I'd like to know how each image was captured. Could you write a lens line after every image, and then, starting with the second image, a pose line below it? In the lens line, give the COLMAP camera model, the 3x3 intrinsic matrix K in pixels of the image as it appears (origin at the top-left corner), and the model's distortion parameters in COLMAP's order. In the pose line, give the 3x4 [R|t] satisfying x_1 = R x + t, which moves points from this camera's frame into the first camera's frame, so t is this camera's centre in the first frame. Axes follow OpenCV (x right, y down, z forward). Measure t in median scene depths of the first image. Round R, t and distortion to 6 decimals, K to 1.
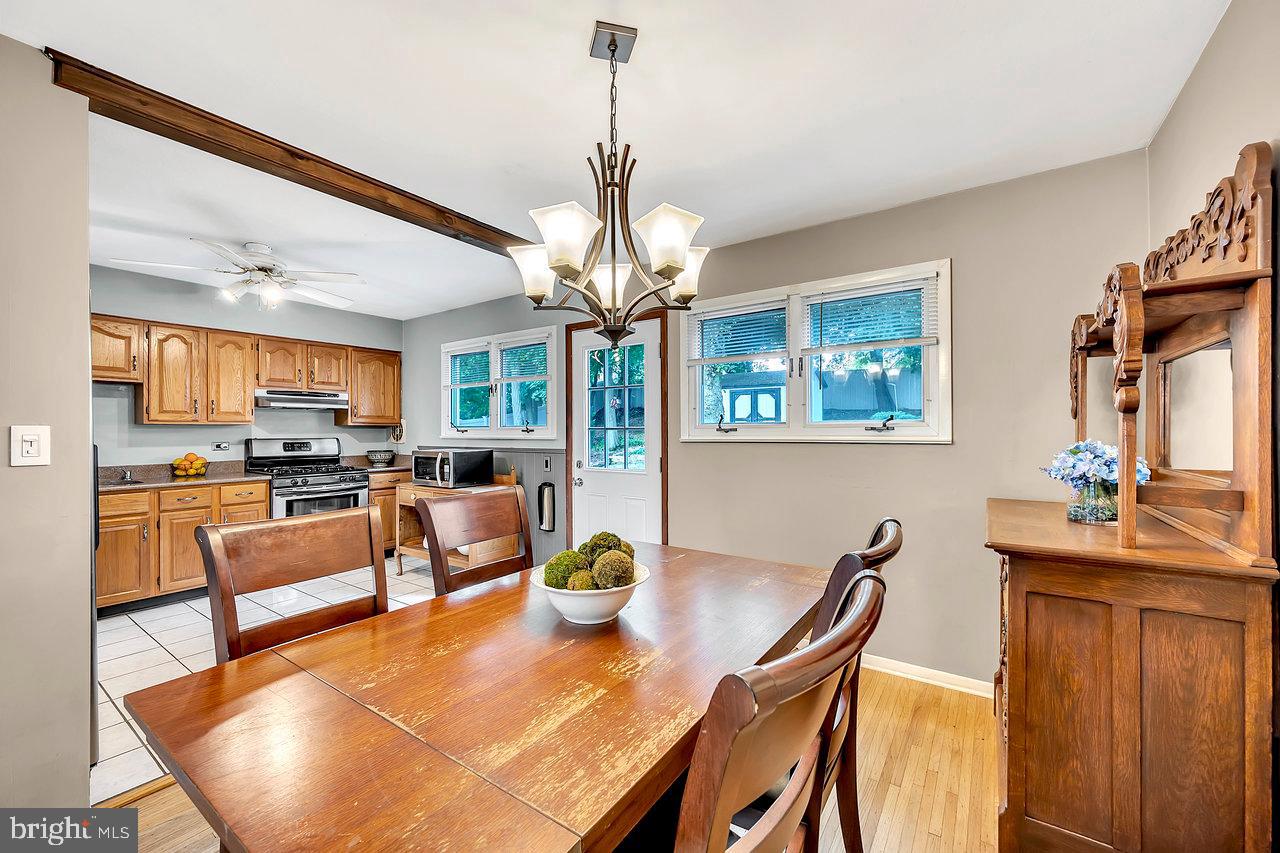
lens RADIAL K [[503.2, 0, 637.9], [0, 503.2, 428.8], [0, 0, 1]] dist [0.000705, 0.000153]
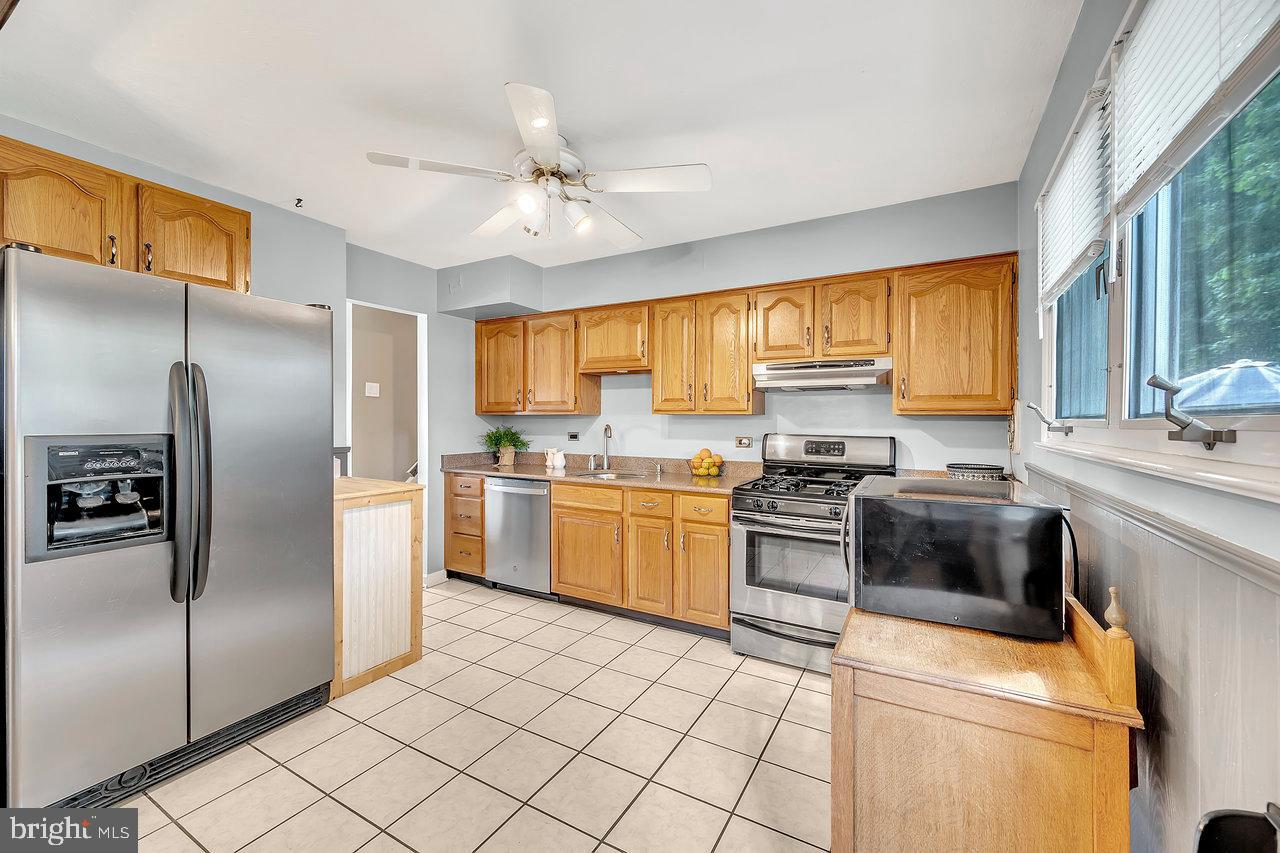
lens RADIAL K [[503.2, 0, 640.3], [0, 503.2, 426.1], [0, 0, 1]] dist [0.000705, 0.000153]
pose [[0.094205, 0.014868, -0.995442, -0.058370], [-0.006753, 0.999875, 0.014295, -0.000899], [0.995530, 0.005375, 0.094294, 0.716716]]
